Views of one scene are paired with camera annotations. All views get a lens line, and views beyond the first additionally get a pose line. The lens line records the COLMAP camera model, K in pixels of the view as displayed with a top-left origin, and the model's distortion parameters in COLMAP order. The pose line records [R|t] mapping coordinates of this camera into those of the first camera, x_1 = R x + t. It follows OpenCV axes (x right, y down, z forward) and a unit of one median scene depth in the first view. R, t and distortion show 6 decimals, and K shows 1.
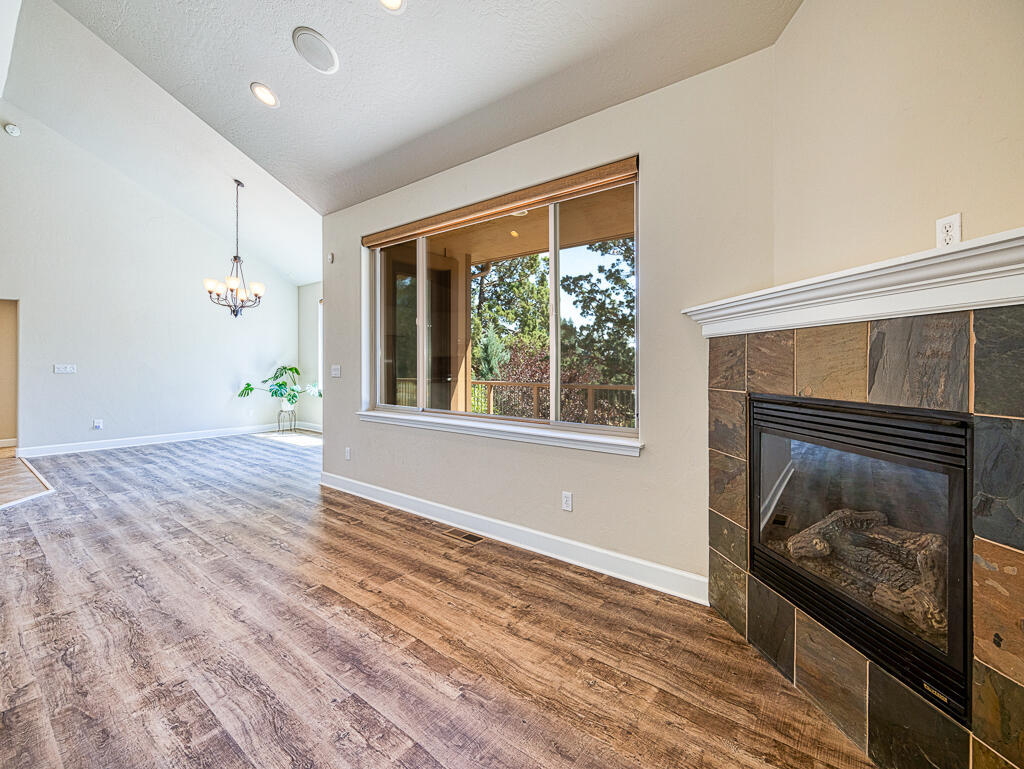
lens RADIAL K [[446.5, 0, 526.9], [0, 446.5, 364.6], [0, 0, 1]] dist [-0.002808, 0.000003]
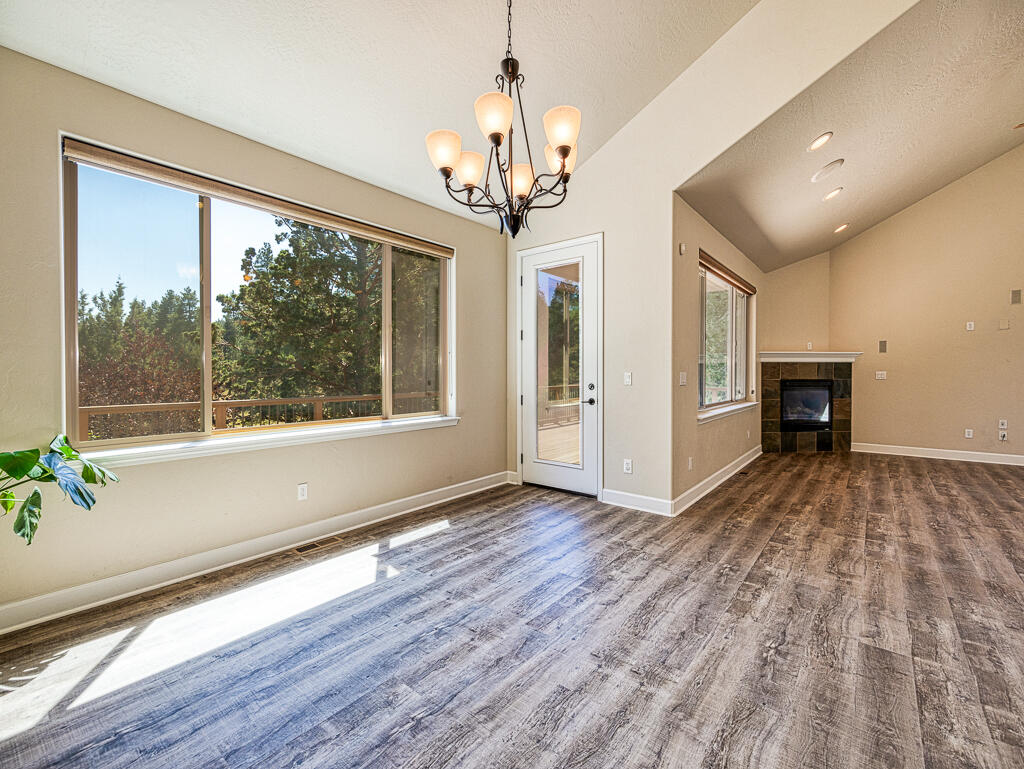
lens RADIAL K [[452.7, 0, 513.4], [0, 452.7, 367.3], [0, 0, 1]] dist [0.020778, -0.000393]
pose [[0.020591, 0.007111, 0.999763, -1.555642], [-0.000752, 0.999975, -0.007097, -0.002363], [-0.999788, -0.000606, 0.020596, 1.520200]]
